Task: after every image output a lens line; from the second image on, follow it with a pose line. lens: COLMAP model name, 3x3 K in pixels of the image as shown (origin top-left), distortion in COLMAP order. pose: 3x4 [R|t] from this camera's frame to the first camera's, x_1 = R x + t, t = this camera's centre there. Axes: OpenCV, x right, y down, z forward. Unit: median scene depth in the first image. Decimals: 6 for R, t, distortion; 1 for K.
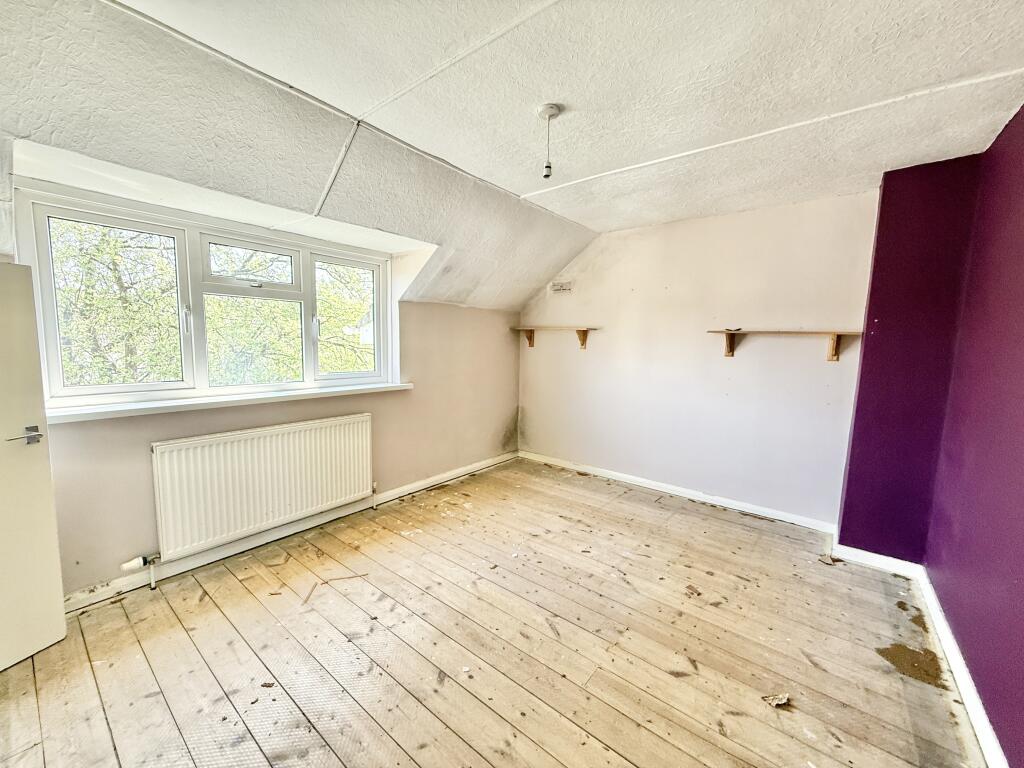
lens RADIAL K [[409.6, 0, 512.0], [0, 409.6, 384.0], [0, 0, 1]] dist [0.000032, 0.000428]
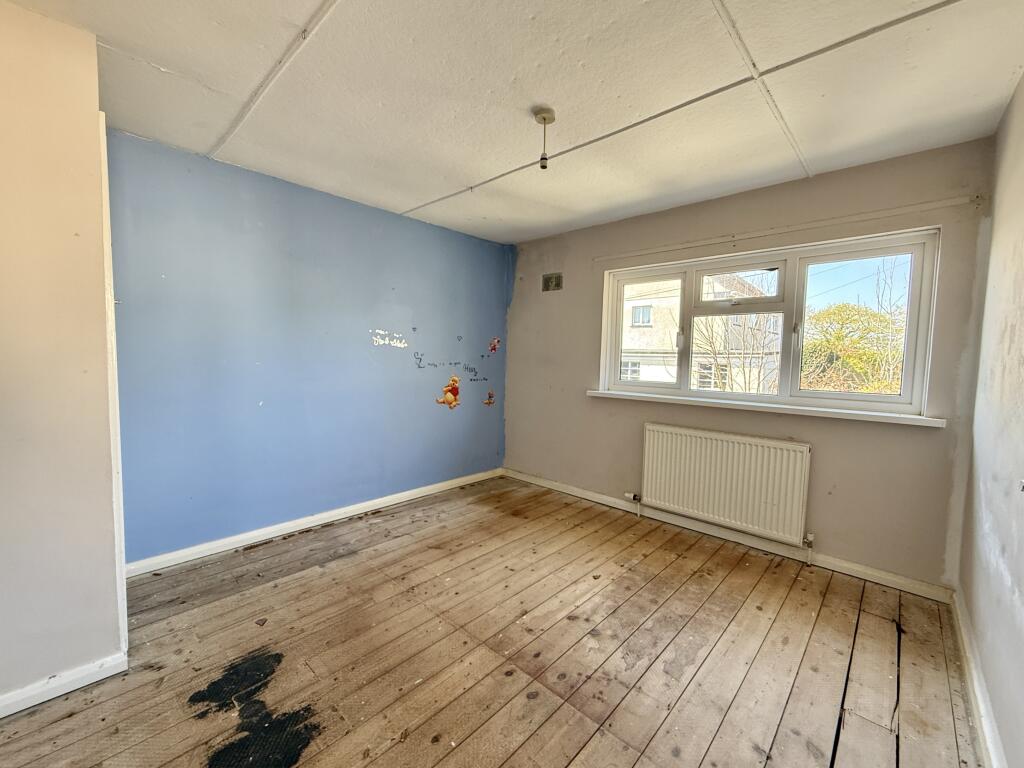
lens RADIAL K [[409.6, 0, 512.0], [0, 409.6, 384.0], [0, 0, 1]] dist [0.000032, 0.000428]
pose [[-0.089610, 0.058230, -0.994273, 0.545517], [-0.124041, 0.989865, 0.069151, -0.029067], [0.988223, 0.129528, -0.081479, 0.530820]]
